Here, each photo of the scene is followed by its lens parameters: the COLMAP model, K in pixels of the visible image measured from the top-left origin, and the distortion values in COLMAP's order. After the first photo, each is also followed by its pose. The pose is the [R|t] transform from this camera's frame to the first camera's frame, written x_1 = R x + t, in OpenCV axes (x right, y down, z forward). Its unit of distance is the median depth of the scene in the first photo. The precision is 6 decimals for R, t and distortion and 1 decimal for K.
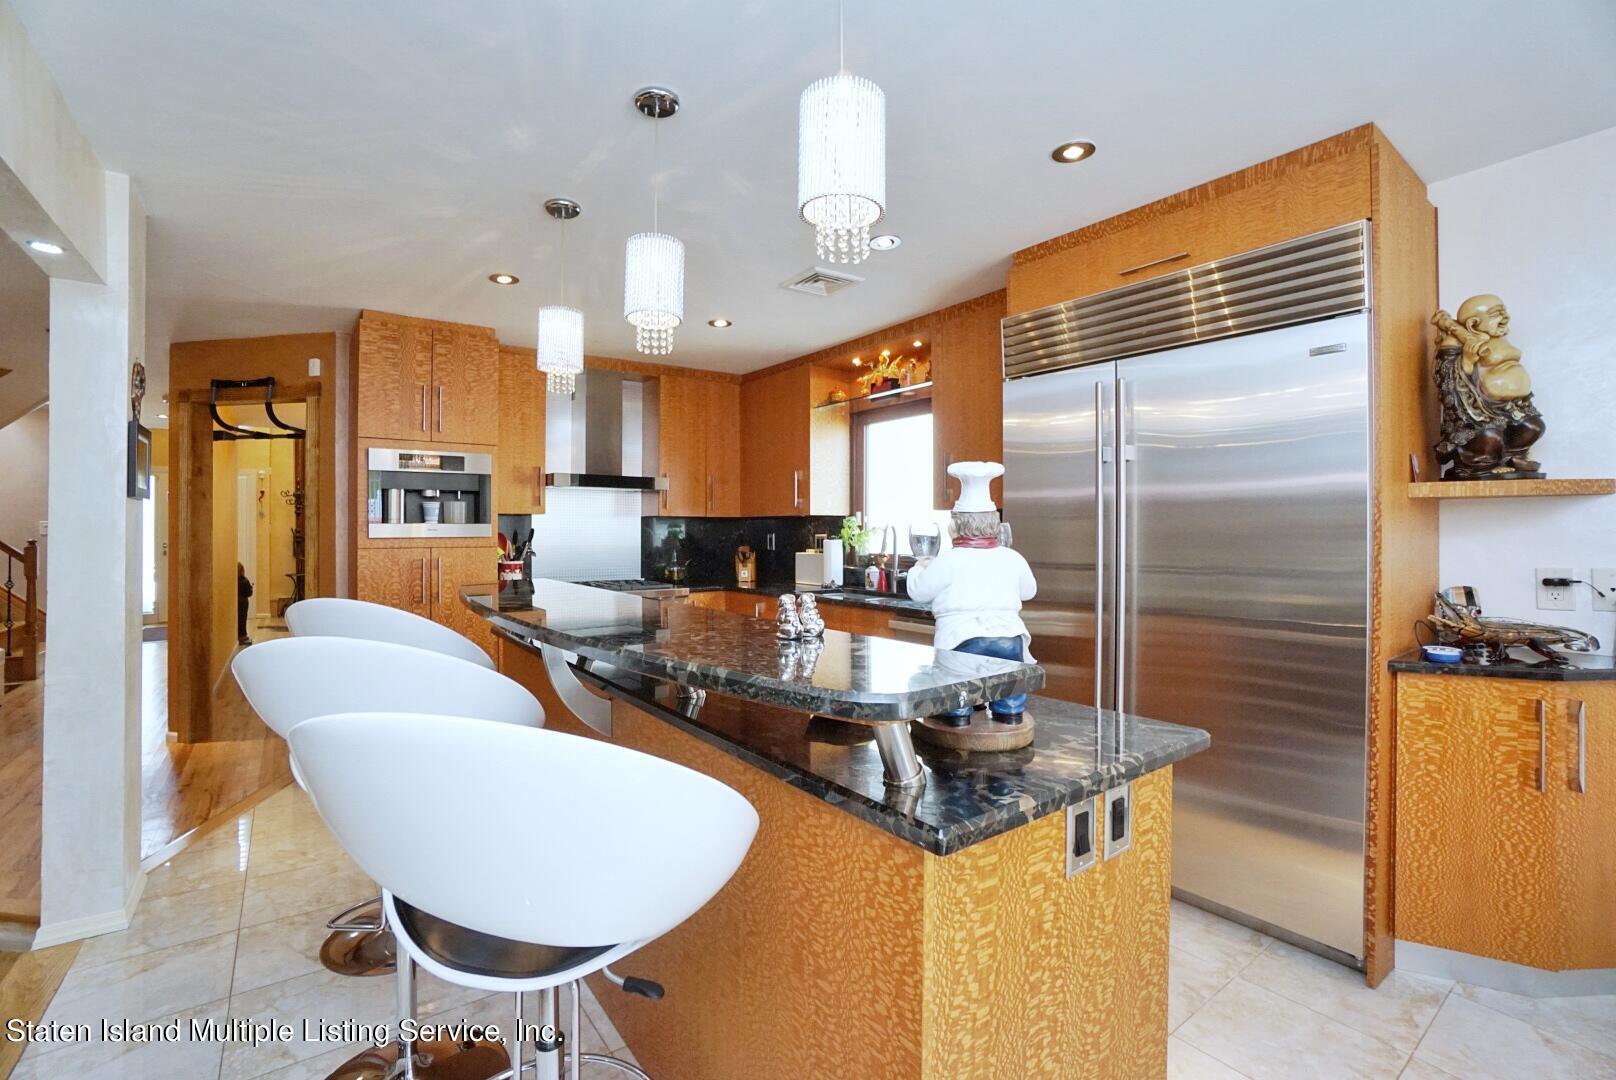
lens RADIAL K [[713.5, 0, 795.5], [0, 713.5, 531.1], [0, 0, 1]] dist [-0.062142, 0.022718]
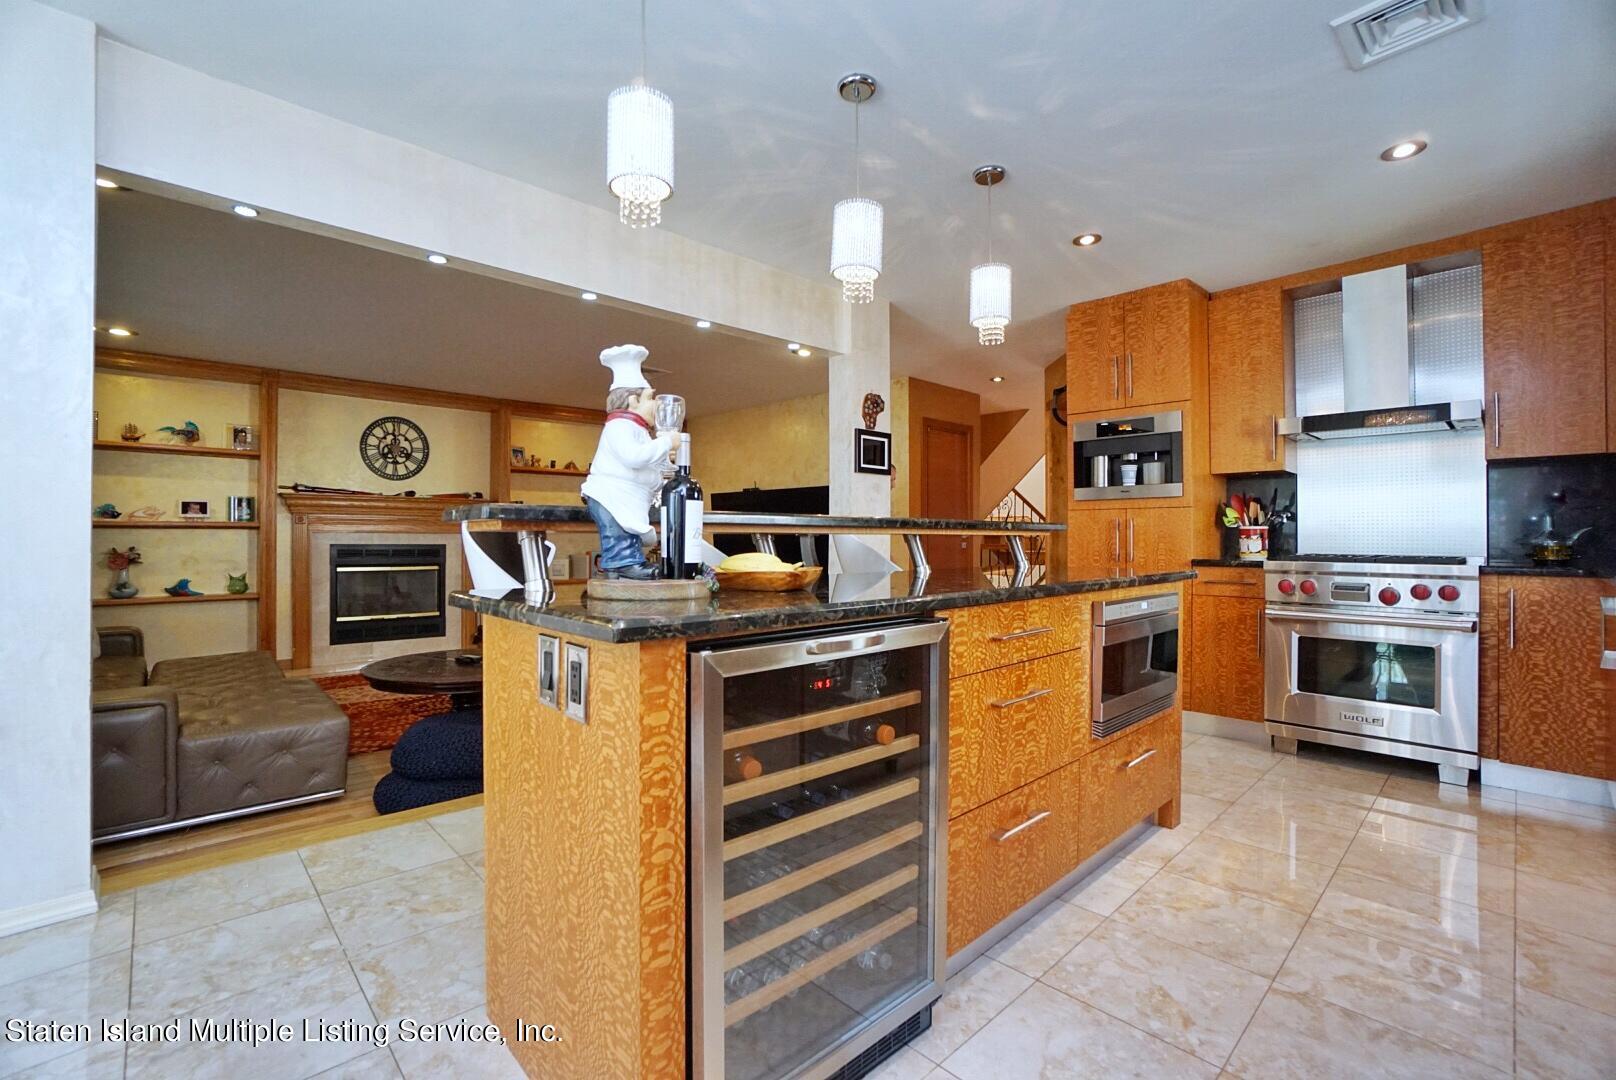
lens RADIAL K [[713.5, 0, 795.5], [0, 713.5, 531.1], [0, 0, 1]] dist [-0.062142, 0.022718]
pose [[0.121067, -0.005503, -0.992629, 0.462888], [0.002028, 0.999984, -0.005297, 0.060637], [0.992642, -0.001372, 0.121076, 0.379392]]
